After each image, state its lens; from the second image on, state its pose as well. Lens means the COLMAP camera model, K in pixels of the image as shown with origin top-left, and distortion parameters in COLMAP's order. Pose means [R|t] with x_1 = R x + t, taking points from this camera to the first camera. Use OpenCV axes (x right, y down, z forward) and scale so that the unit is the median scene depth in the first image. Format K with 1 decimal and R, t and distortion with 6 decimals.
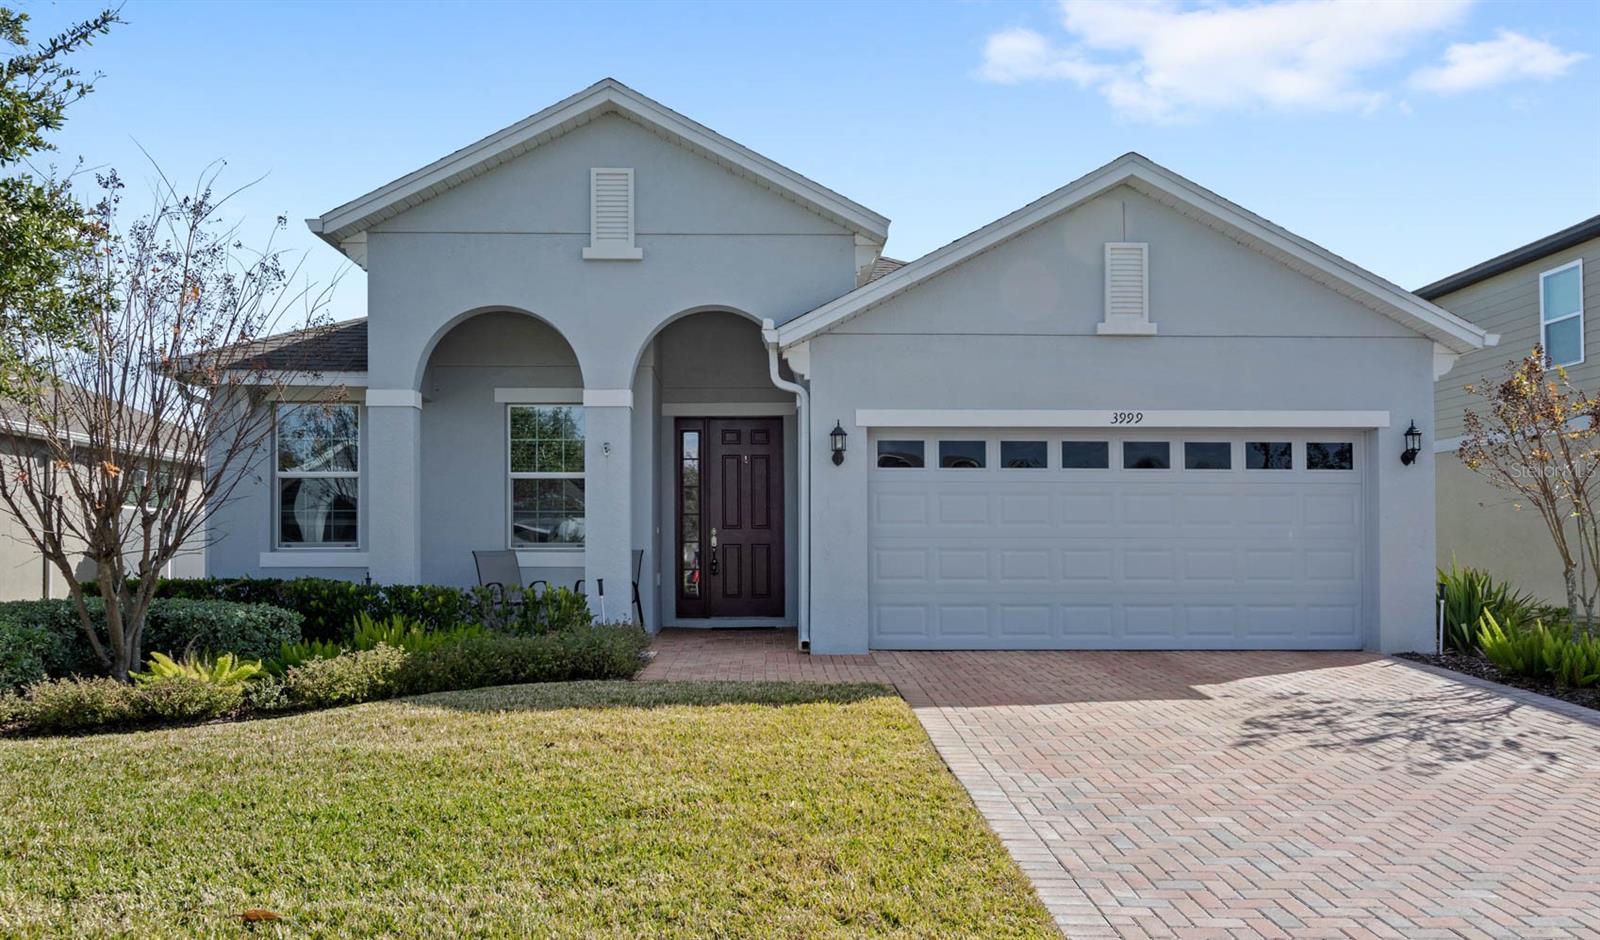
lens RADIAL K [[1104.2, 0, 800.0], [0, 1104.2, 470.0], [0, 0, 1]] dist [0.001329, 0.001774]
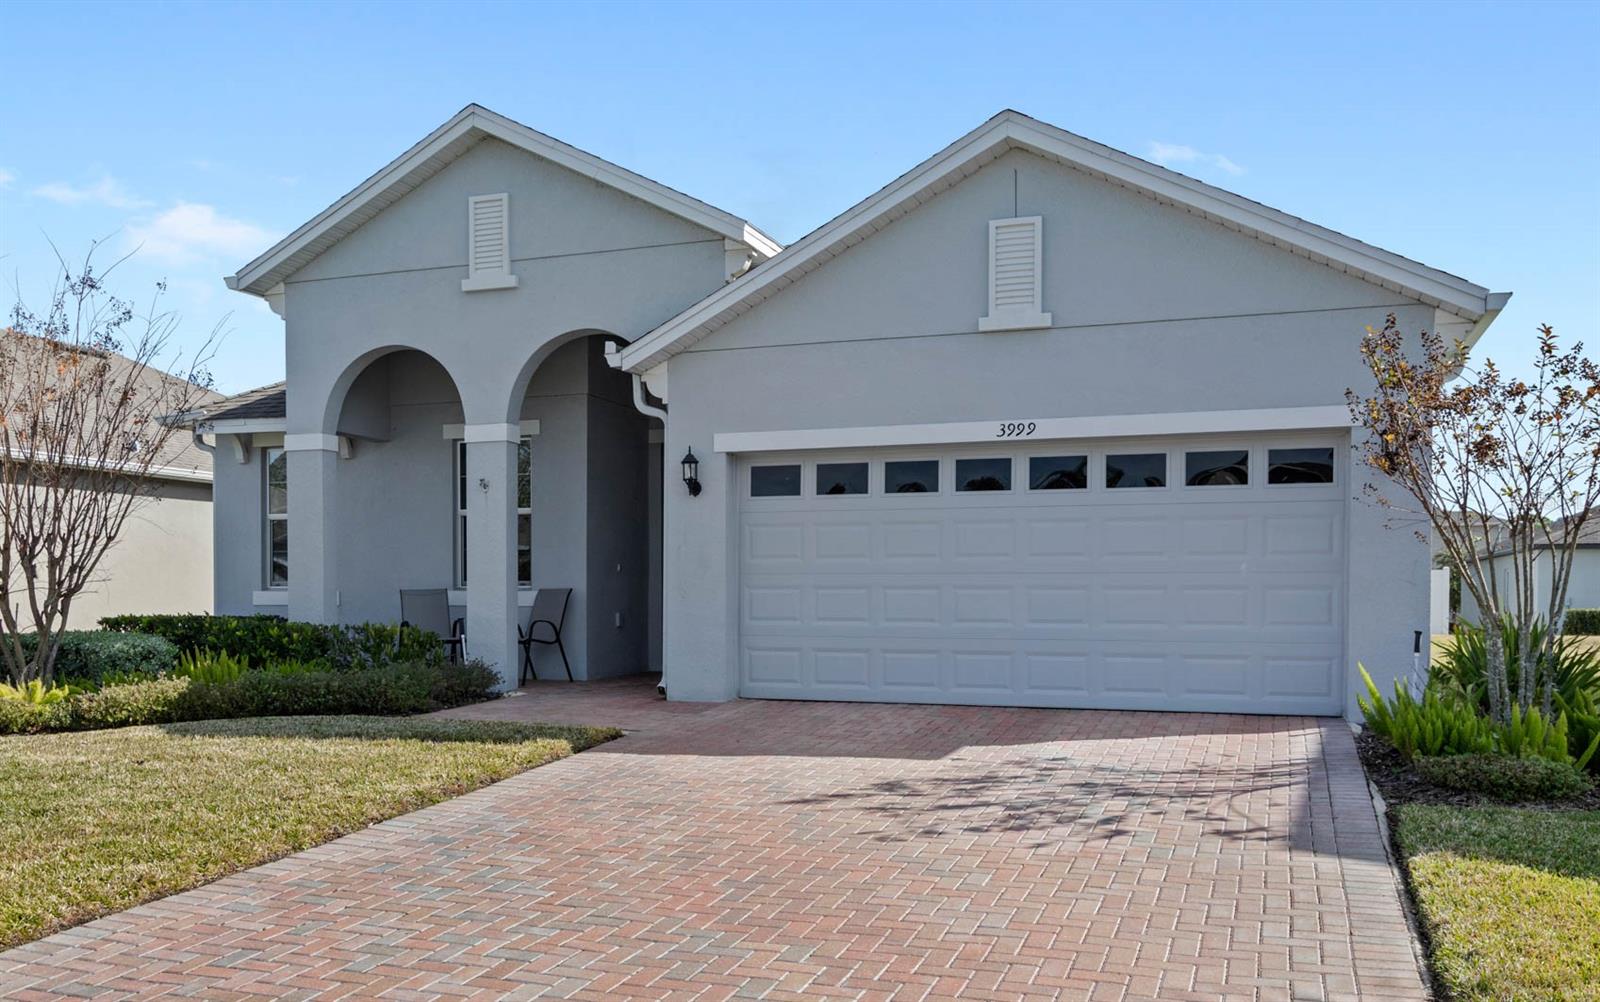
lens RADIAL K [[1350.1, 0, 799.9], [0, 1350.1, 521.4], [0, 0, 1]] dist [-0.003117, 0.000215]
pose [[0.931218, -0.019630, -0.363935, 0.513615], [0.027406, 0.999493, 0.016215, 0.001295], [0.363432, -0.025074, 0.931283, -0.010646]]
